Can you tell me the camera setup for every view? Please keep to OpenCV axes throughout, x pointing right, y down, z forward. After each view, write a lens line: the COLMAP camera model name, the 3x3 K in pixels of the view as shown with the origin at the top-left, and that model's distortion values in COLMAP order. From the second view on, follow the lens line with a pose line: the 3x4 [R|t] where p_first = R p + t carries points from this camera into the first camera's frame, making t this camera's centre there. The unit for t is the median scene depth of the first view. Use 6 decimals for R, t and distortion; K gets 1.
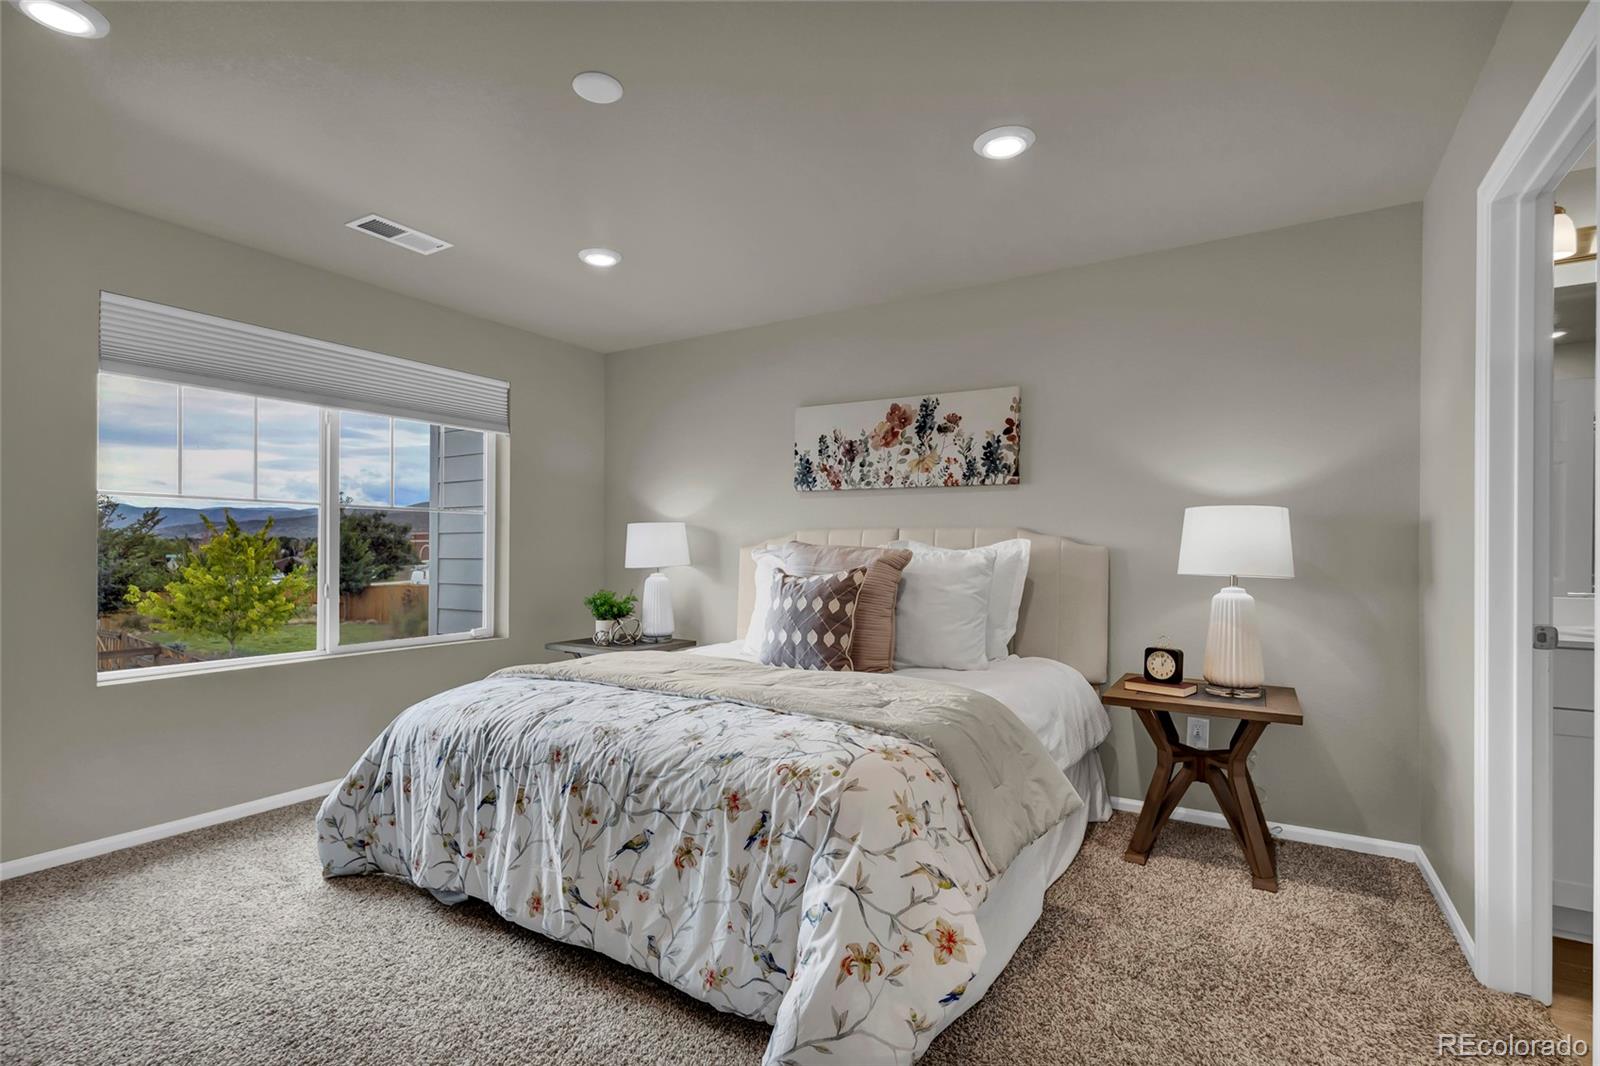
lens RADIAL K [[746.8, 0, 799.6], [0, 746.8, 537.6], [0, 0, 1]] dist [0.010649, -0.002308]
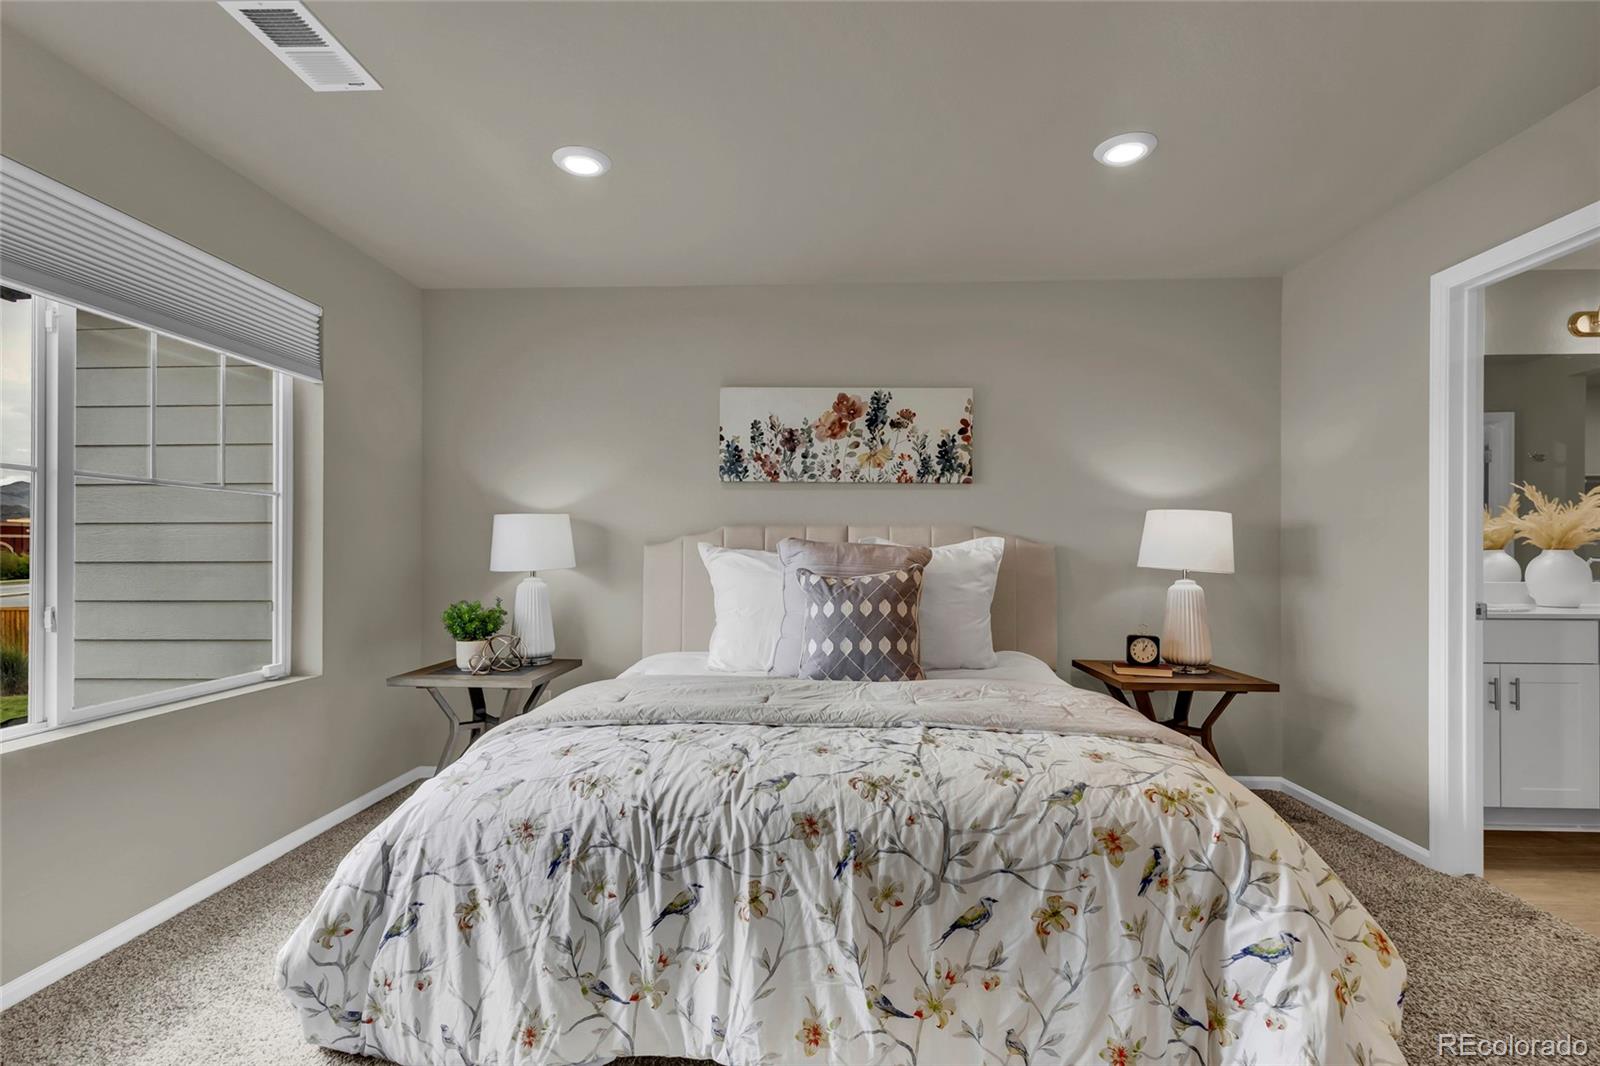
lens RADIAL K [[746.8, 0, 795.7], [0, 746.8, 538.0], [0, 0, 1]] dist [0.010649, -0.002308]
pose [[0.875688, 0.006462, 0.482834, -0.622178], [-0.007934, 0.999968, 0.001006, 0.005953], [-0.482812, -0.004712, 0.875711, 0.324244]]
